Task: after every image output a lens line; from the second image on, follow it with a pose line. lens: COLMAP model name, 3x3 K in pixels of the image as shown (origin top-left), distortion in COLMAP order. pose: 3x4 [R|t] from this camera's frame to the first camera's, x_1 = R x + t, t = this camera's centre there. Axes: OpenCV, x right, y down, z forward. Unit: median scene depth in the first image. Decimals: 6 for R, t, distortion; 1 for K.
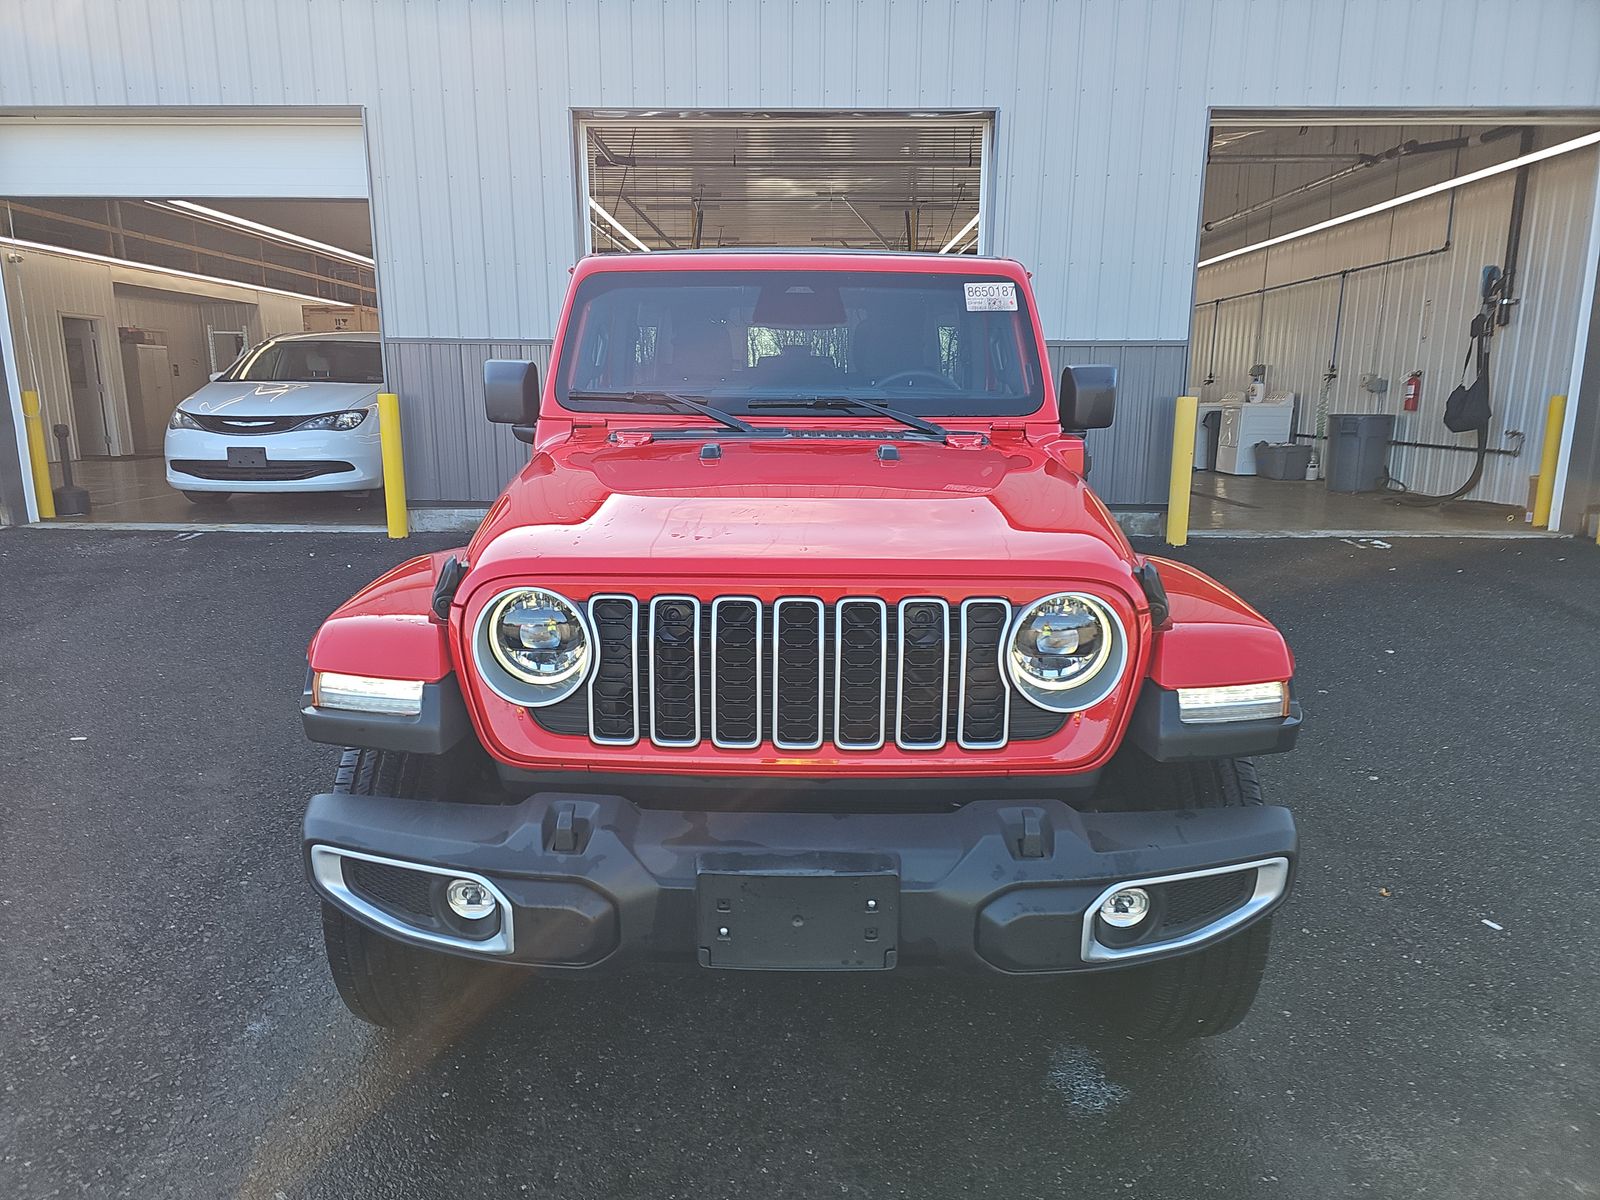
lens RADIAL K [[1055.2, 0, 788.5], [0, 1055.2, 607.0], [0, 0, 1]] dist [0.041143, -0.033178]
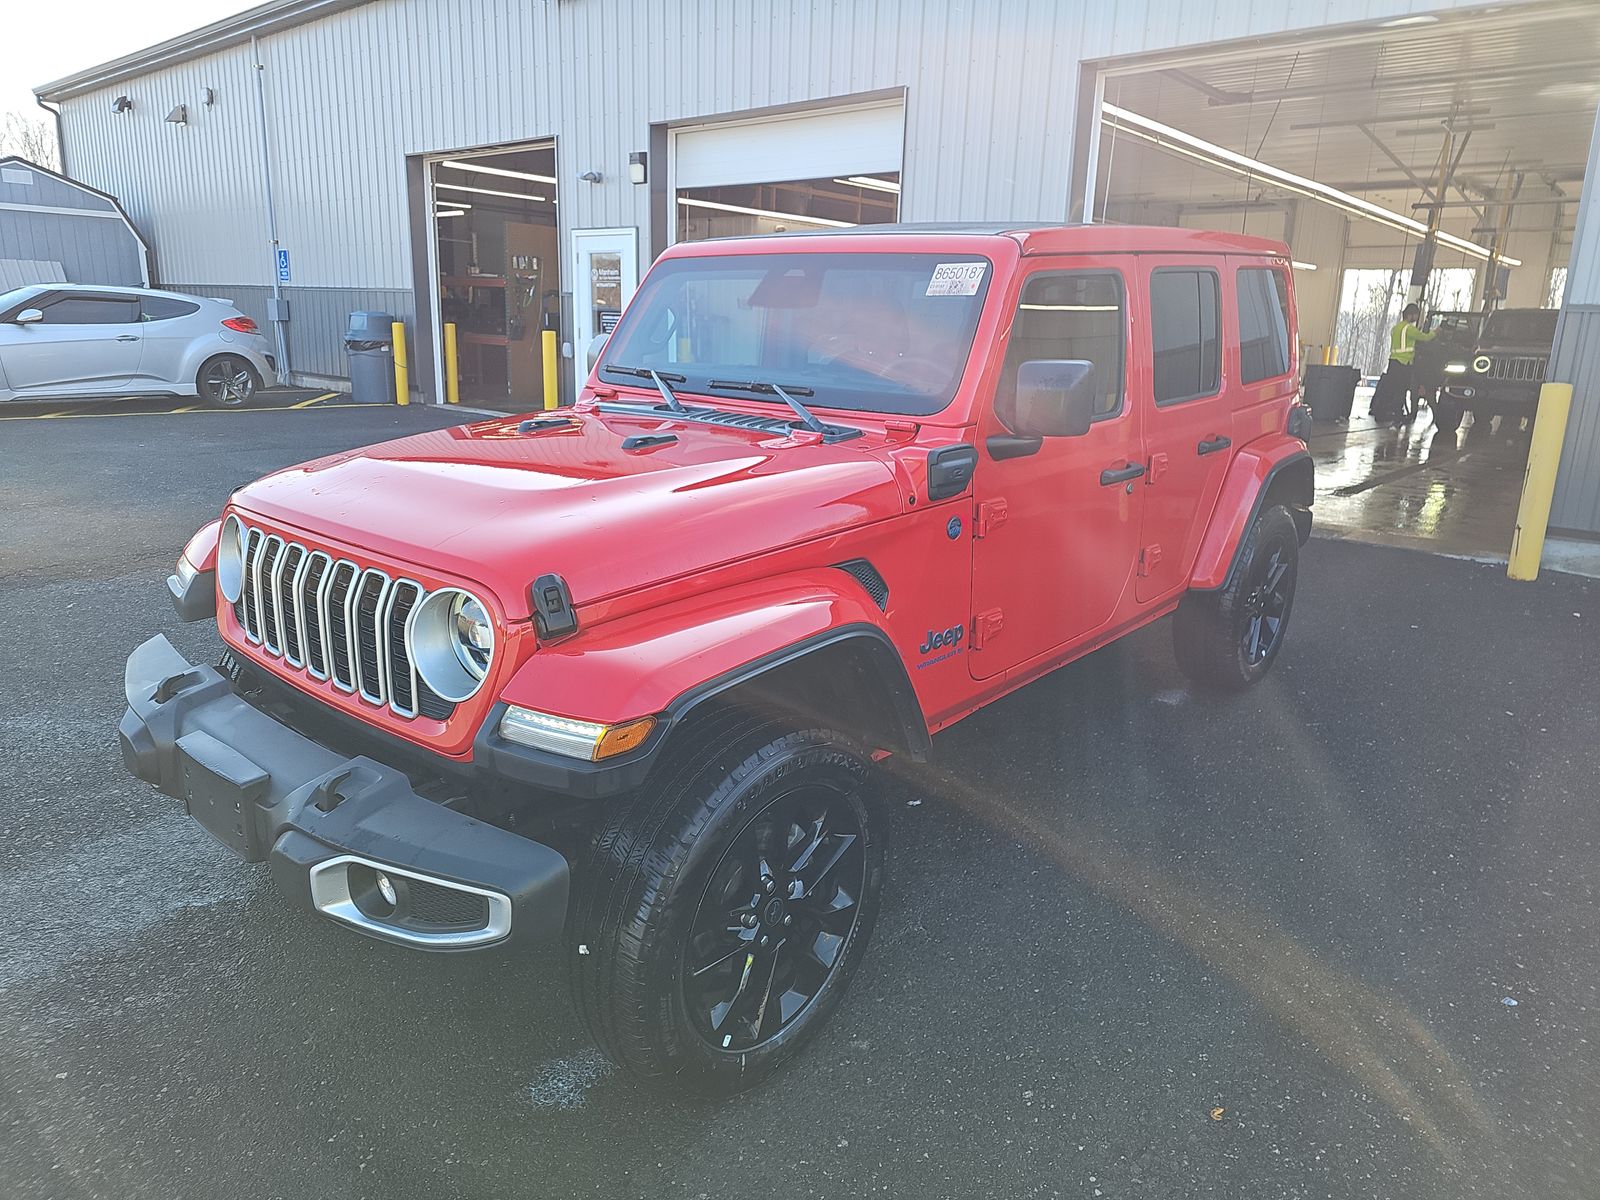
lens RADIAL K [[1069.4, 0, 804.7], [0, 1069.4, 571.0], [0, 0, 1]] dist [0.024155, -0.002278]
pose [[0.767357, 0.162029, -0.620411, 0.688588], [-0.152804, 0.985881, 0.068481, -0.091130], [0.622748, 0.042252, 0.781281, 0.221461]]
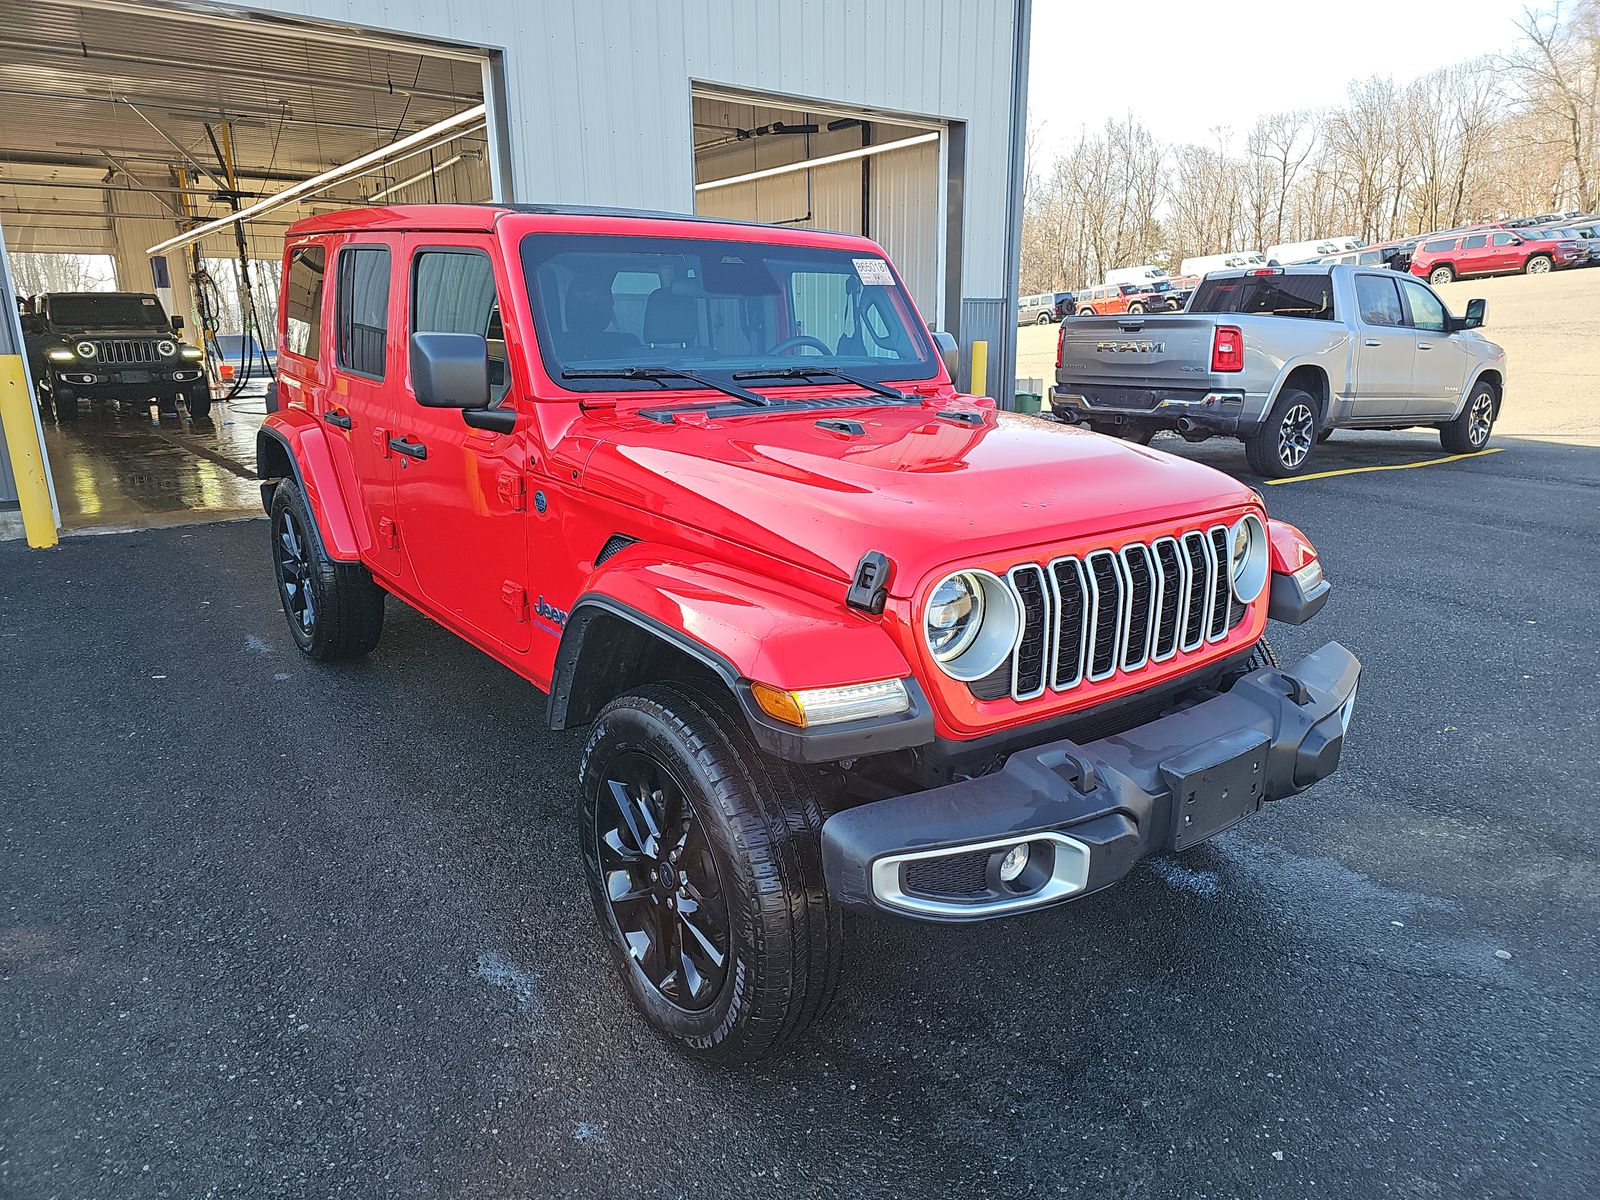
lens RADIAL K [[1055.2, 0, 788.5], [0, 1055.2, 607.0], [0, 0, 1]] dist [0.041143, -0.033178]
pose [[0.783568, -0.167202, 0.598385, -0.600071], [0.133602, 0.985922, 0.100540, -0.065579], [-0.606772, 0.001165, 0.794875, 0.157705]]
